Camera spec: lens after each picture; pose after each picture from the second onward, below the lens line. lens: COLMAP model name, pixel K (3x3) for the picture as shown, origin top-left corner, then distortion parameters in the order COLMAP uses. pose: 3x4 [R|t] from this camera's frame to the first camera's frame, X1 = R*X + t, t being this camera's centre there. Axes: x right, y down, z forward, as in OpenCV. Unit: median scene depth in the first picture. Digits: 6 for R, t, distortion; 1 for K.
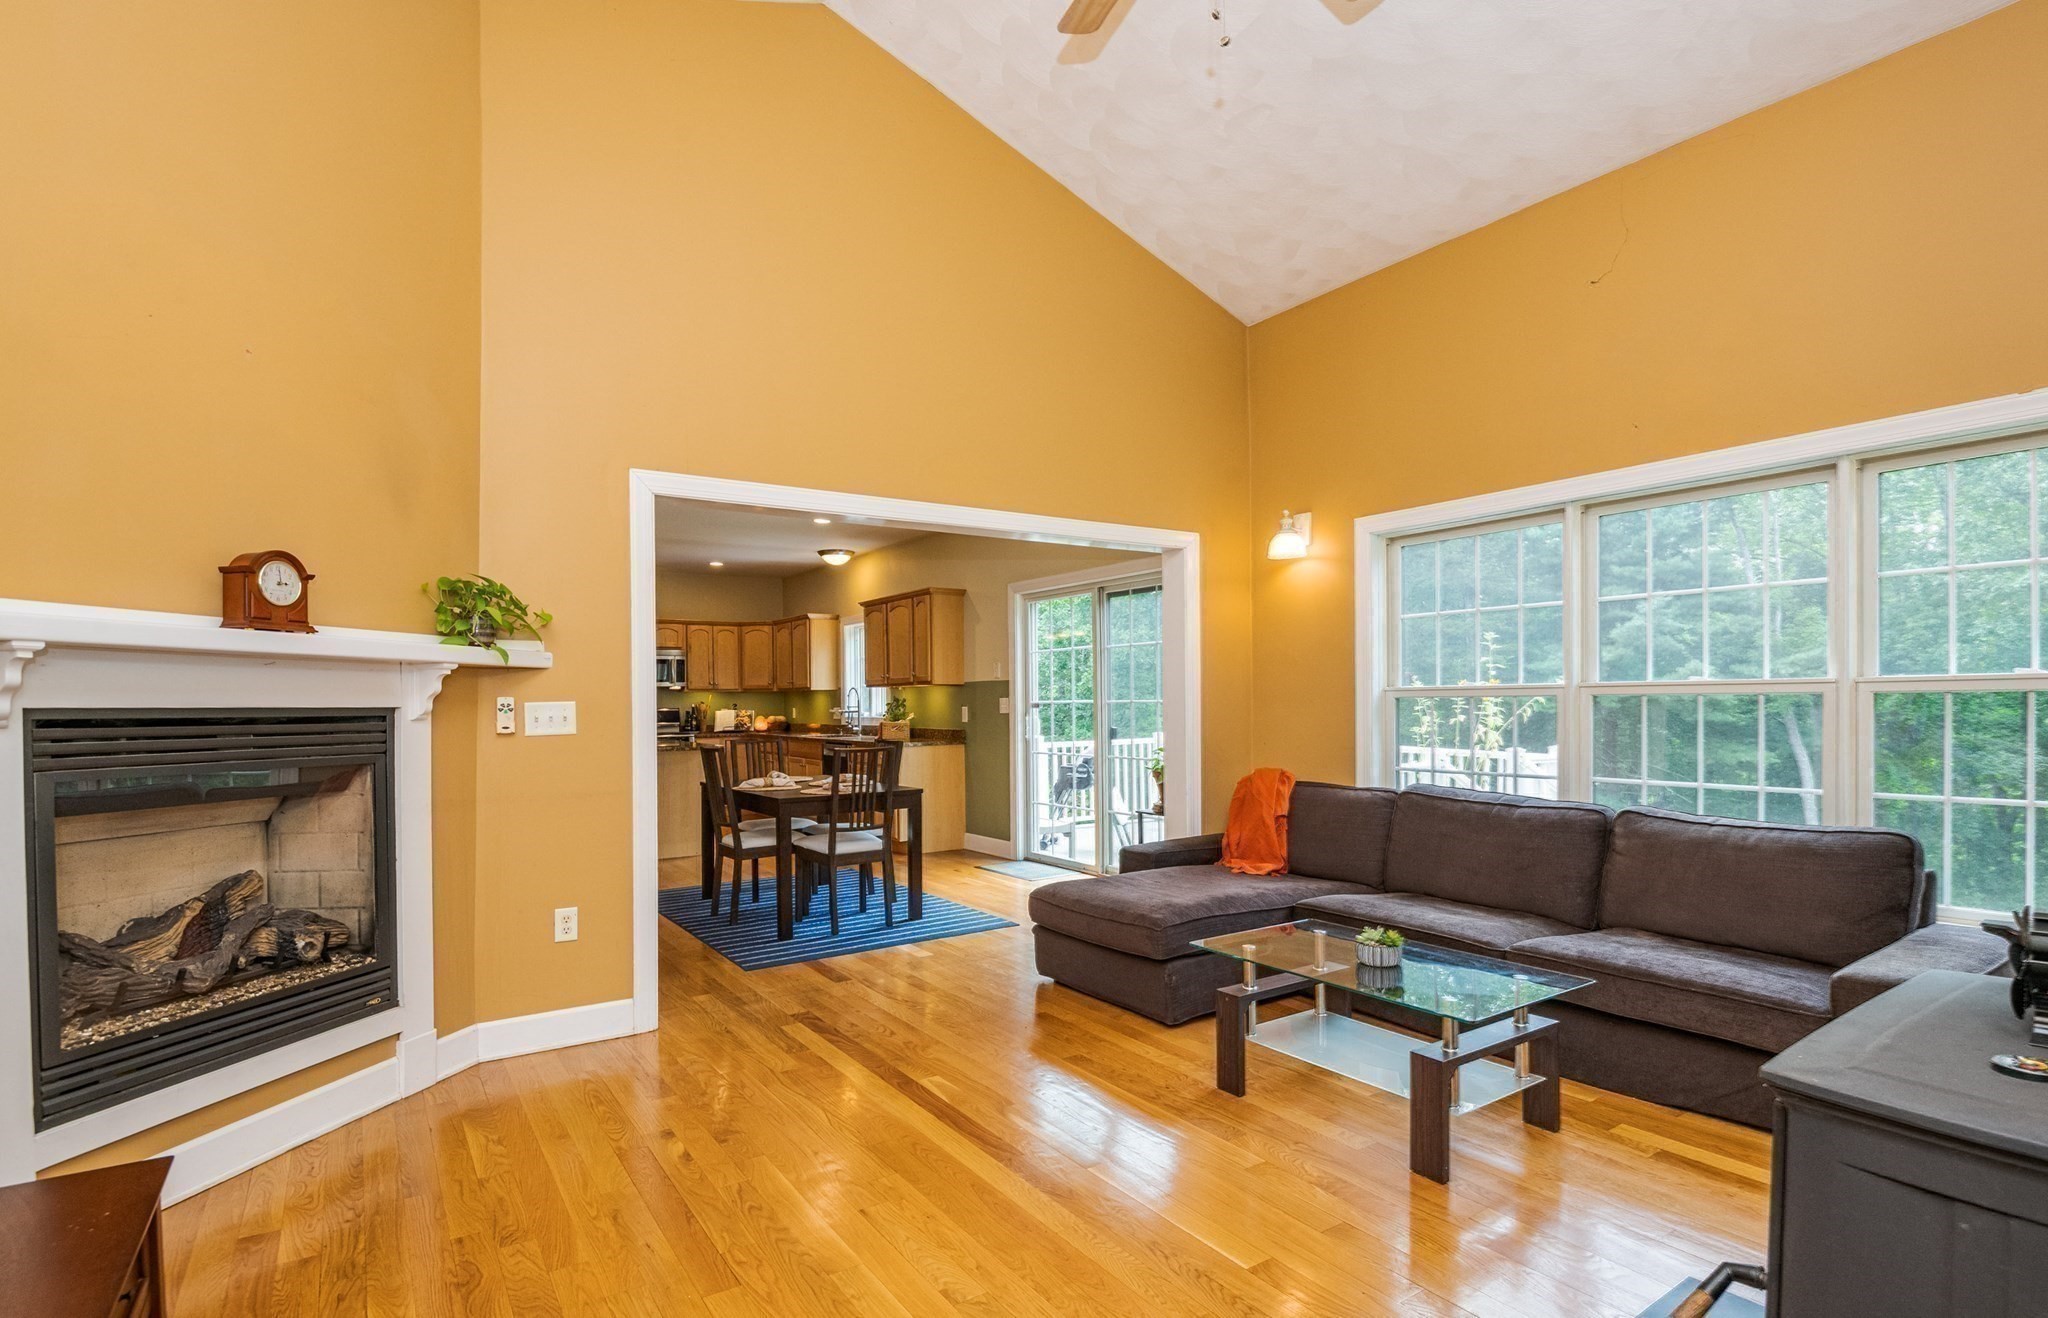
lens RADIAL K [[1007.3, 0, 1051.9], [0, 1007.3, 714.4], [0, 0, 1]] dist [0.000551, 0.000034]
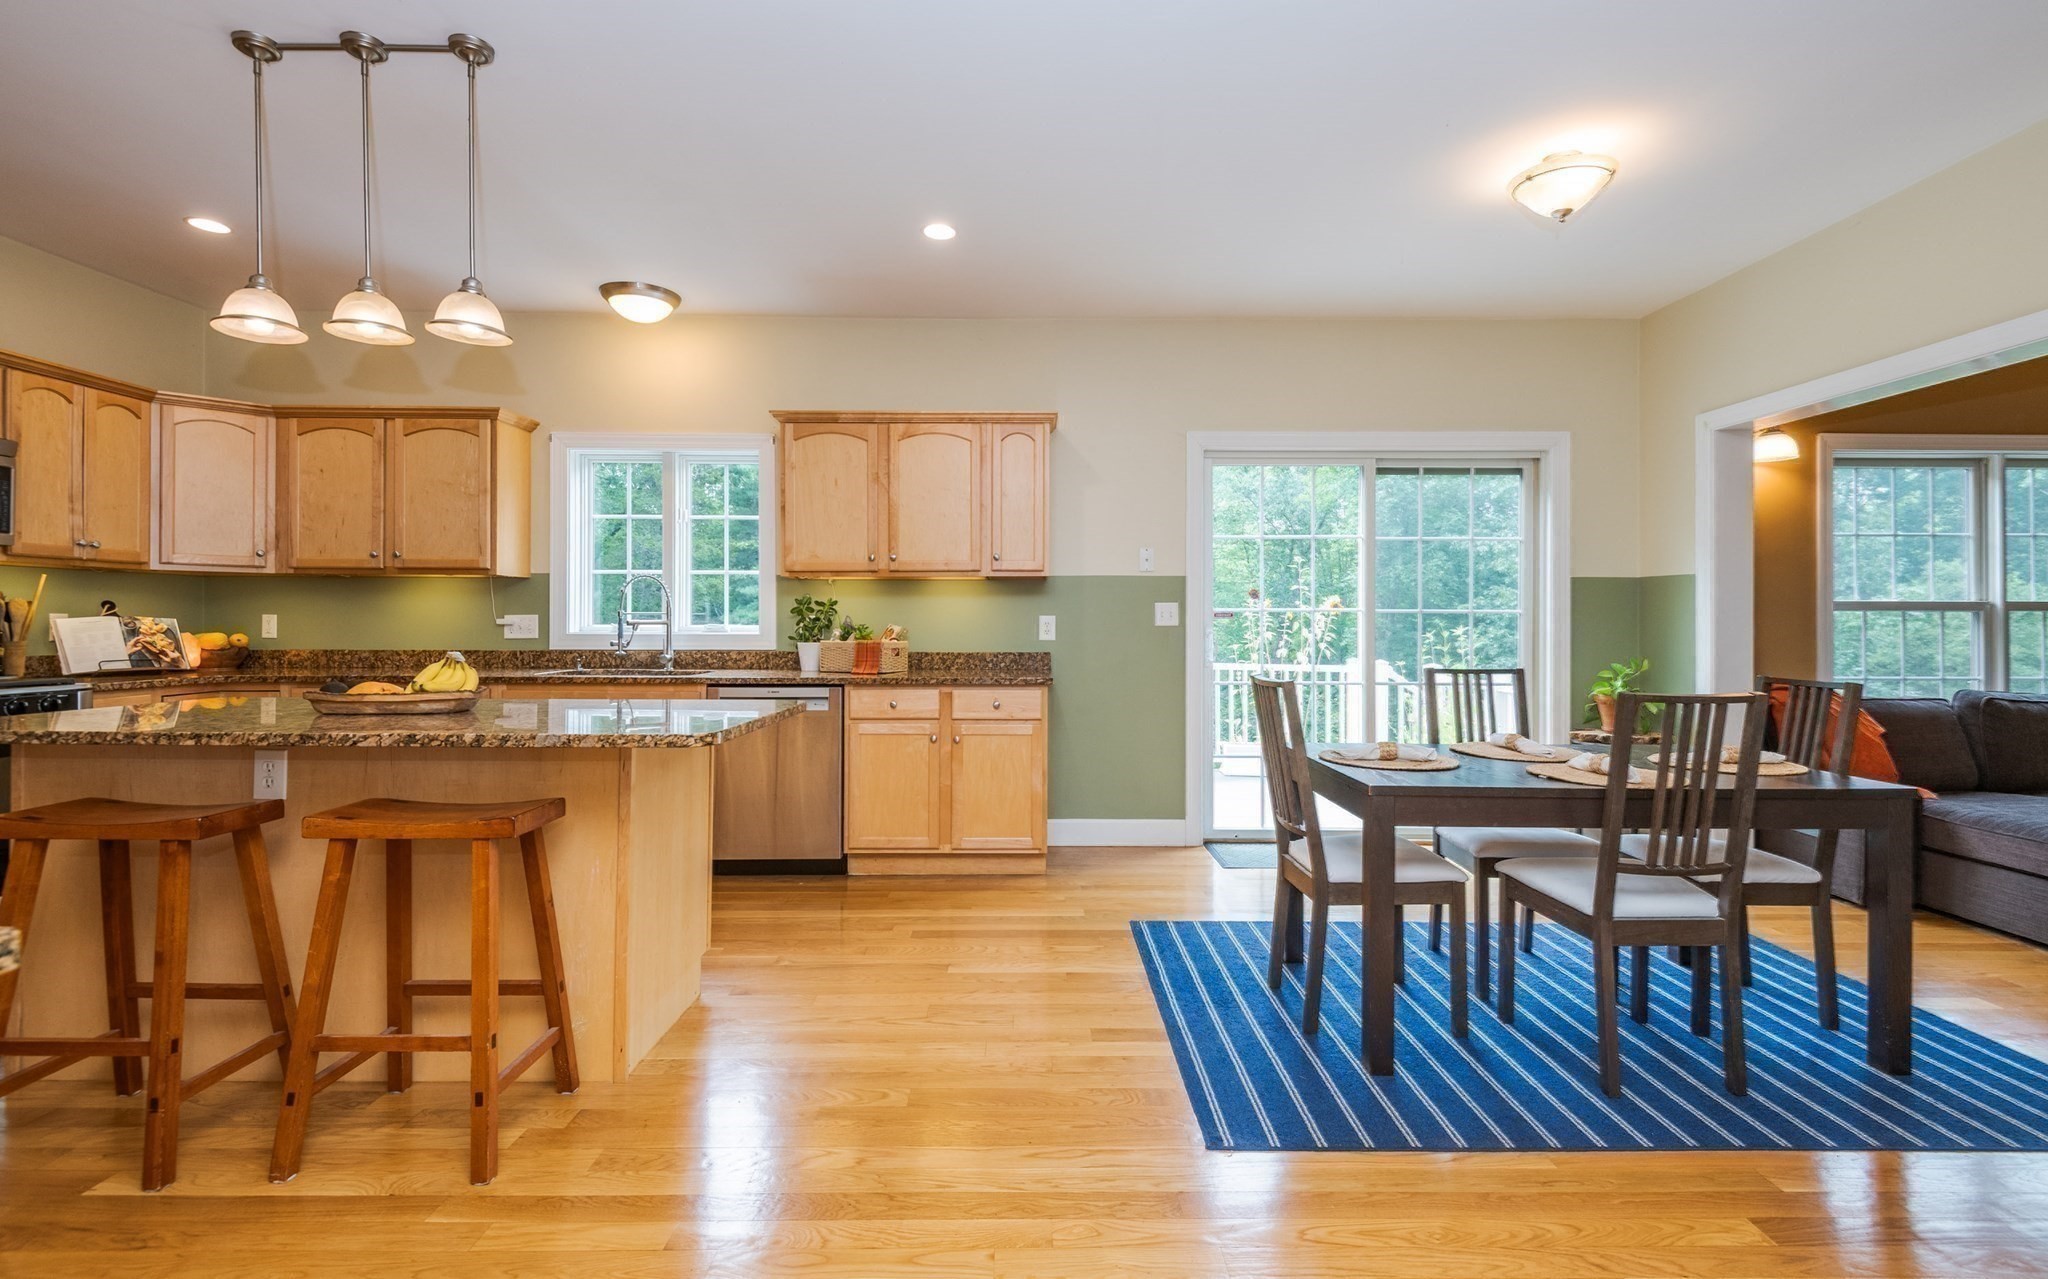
lens RADIAL K [[912.4, 0, 1040.1], [0, 912.4, 624.7], [0, 0, 1]] dist [0.013332, -0.004501]
pose [[0.562544, 0.004972, 0.826752, -0.439106], [0.001140, 0.999976, -0.006789, 0.001539], [-0.826766, 0.004762, 0.562525, 0.551589]]
